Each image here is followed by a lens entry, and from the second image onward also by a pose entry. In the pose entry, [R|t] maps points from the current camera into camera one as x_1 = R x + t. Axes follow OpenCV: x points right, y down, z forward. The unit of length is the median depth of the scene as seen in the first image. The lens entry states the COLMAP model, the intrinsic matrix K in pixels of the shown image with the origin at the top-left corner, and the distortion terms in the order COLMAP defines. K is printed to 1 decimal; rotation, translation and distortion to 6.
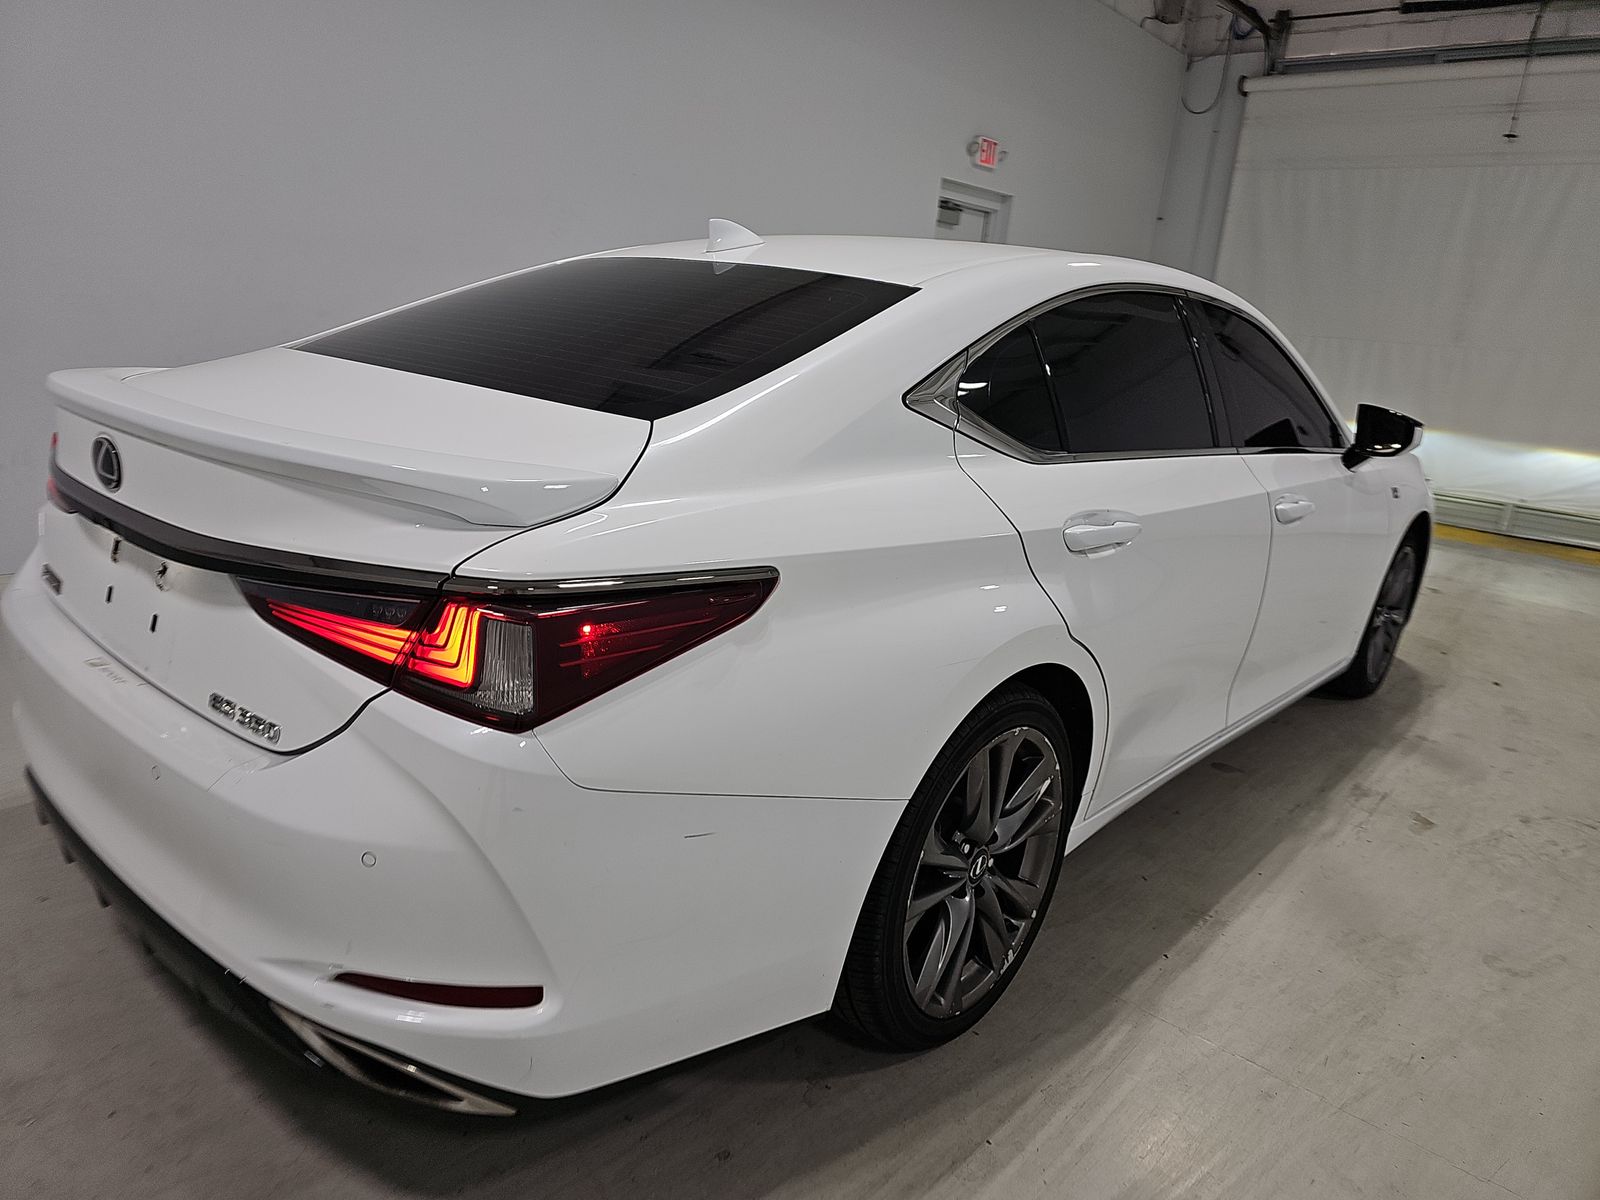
lens RADIAL K [[1131.9, 0, 800.0], [0, 1131.9, 600.0], [0, 0, 1]] dist [-0.015753, 0.000930]
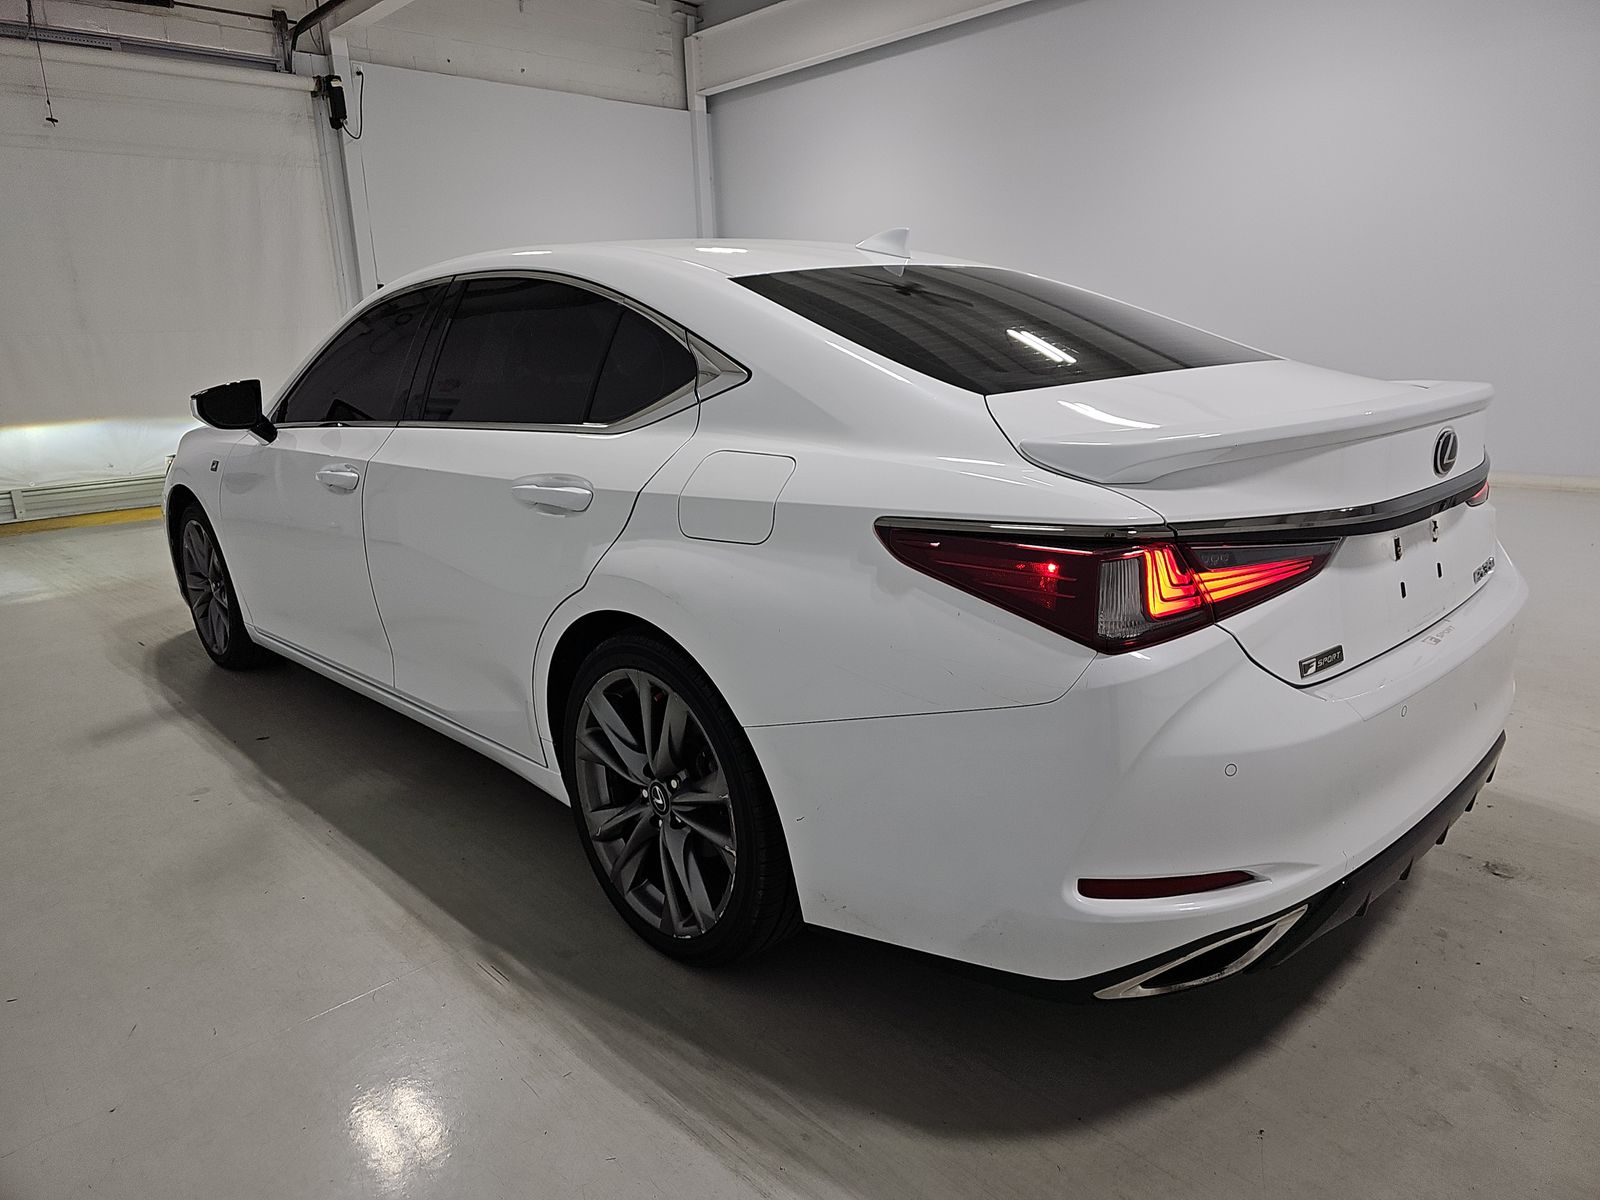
lens RADIAL K [[1080.5, 0, 787.7], [0, 1080.5, 590.4], [0, 0, 1]] dist [-0.001828, 0.001983]
pose [[0.049340, -0.307979, 0.950113, -0.391937], [0.284612, 0.916167, 0.282195, -0.111526], [-0.957372, 0.256490, 0.132859, 0.345640]]
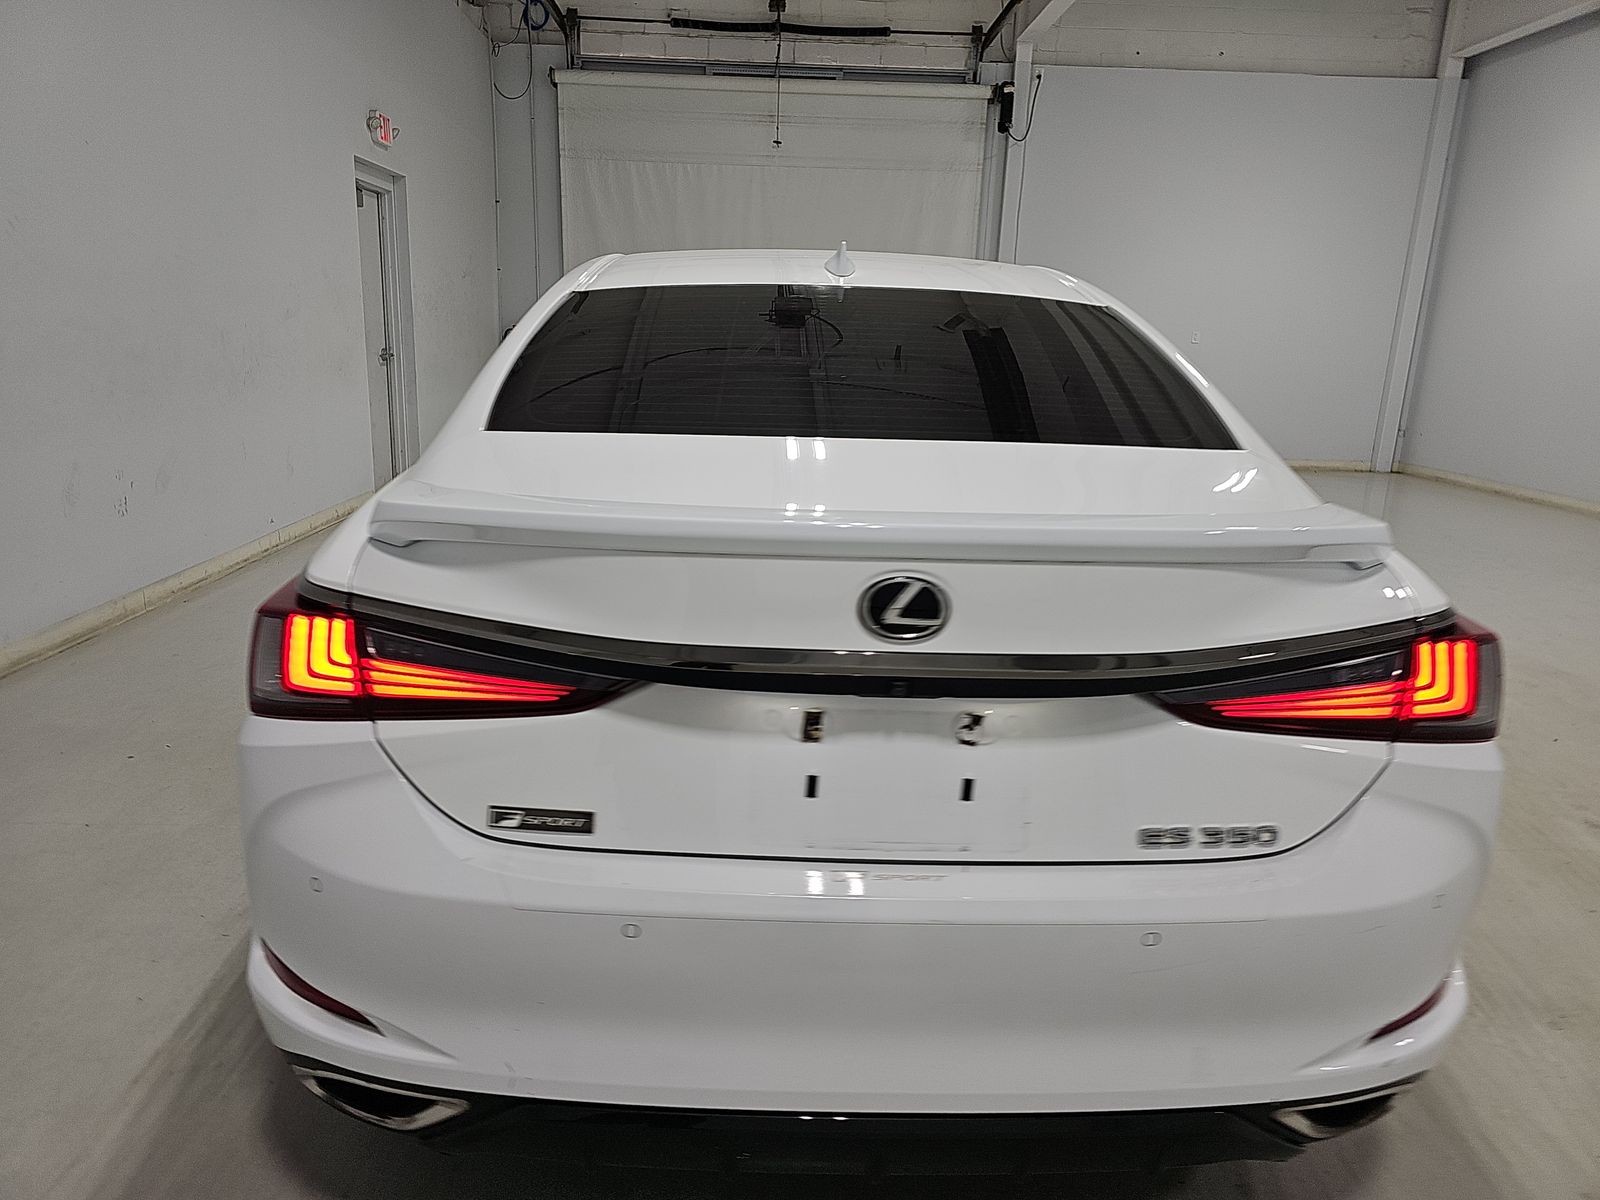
lens RADIAL K [[1041.3, 0, 800.0], [0, 1041.3, 600.0], [0, 0, 1]] dist [0.050940, -0.024932]
pose [[0.717280, -0.229040, 0.658066, -0.251549], [0.196925, 0.972564, 0.123856, -0.050653], [-0.668379, 0.040750, 0.742704, 0.118868]]
